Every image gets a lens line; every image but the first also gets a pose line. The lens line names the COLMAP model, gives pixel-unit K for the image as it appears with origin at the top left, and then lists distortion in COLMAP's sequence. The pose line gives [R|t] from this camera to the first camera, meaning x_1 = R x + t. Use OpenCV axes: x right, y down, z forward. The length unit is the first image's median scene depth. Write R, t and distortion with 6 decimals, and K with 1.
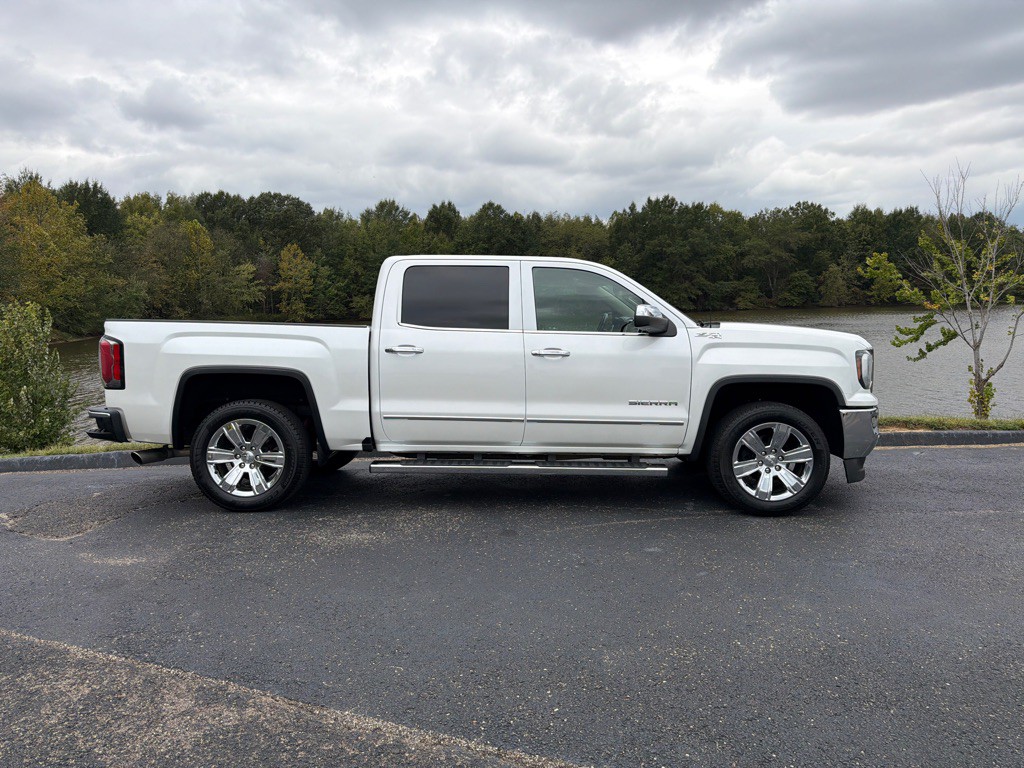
lens RADIAL K [[704.6, 0, 511.8], [0, 704.6, 400.9], [0, 0, 1]] dist [0.079689, -0.102509]
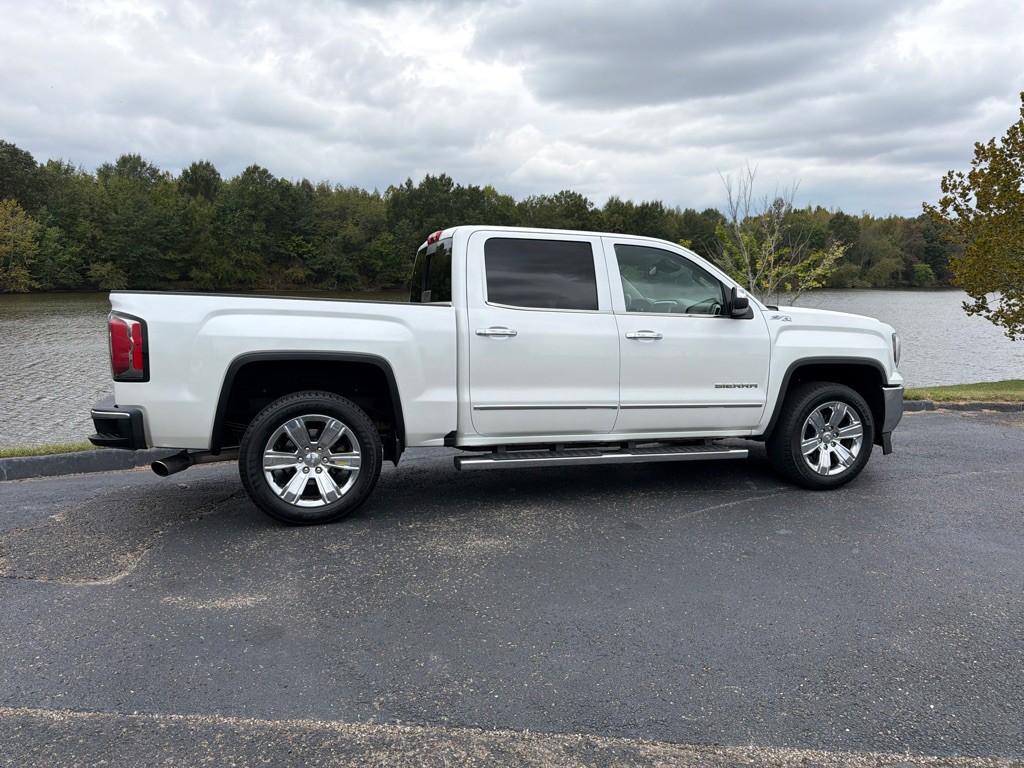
lens RADIAL K [[704.6, 0, 511.8], [0, 704.6, 400.9], [0, 0, 1]] dist [0.079689, -0.102509]
pose [[0.950905, -0.027079, 0.308296, -0.403339], [0.017330, 0.999261, 0.034316, -0.014979], [-0.308998, -0.027288, 0.950671, 0.135823]]
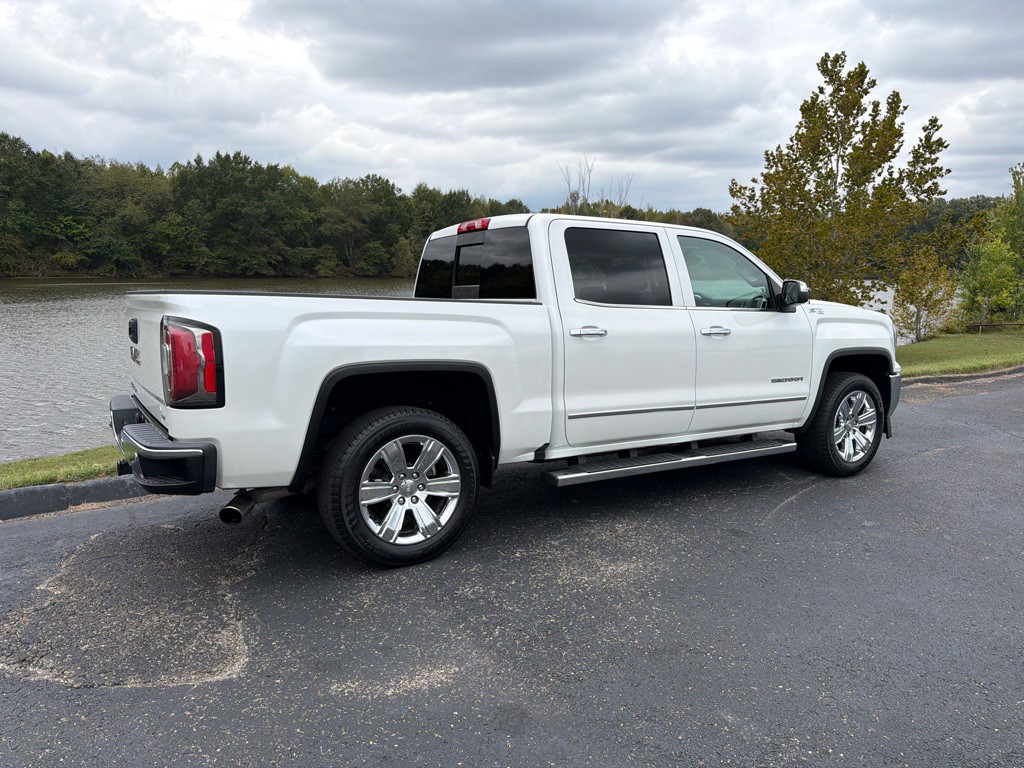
lens RADIAL K [[702.0, 0, 510.5], [0, 702.0, 405.4], [0, 0, 1]] dist [0.075542, -0.099445]
pose [[0.837169, -0.077420, 0.541437, -0.658319], [0.048743, 0.996553, 0.067130, -0.045601], [-0.544768, -0.029808, 0.838057, 0.359700]]
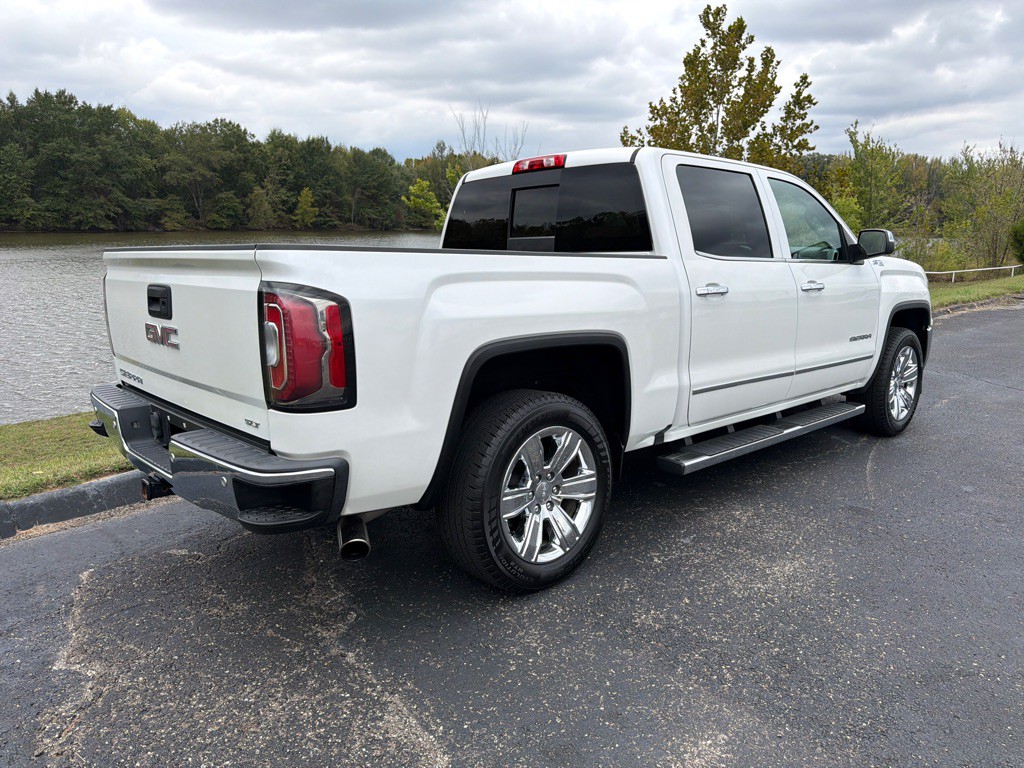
lens RADIAL K [[709.6, 0, 509.4], [0, 709.6, 402.3], [0, 0, 1]] dist [0.005240, -0.004557]
pose [[0.724797, -0.144983, 0.673535, -0.757766], [0.071462, 0.988155, 0.135806, -0.070611], [-0.685246, -0.050300, 0.726572, 0.615604]]
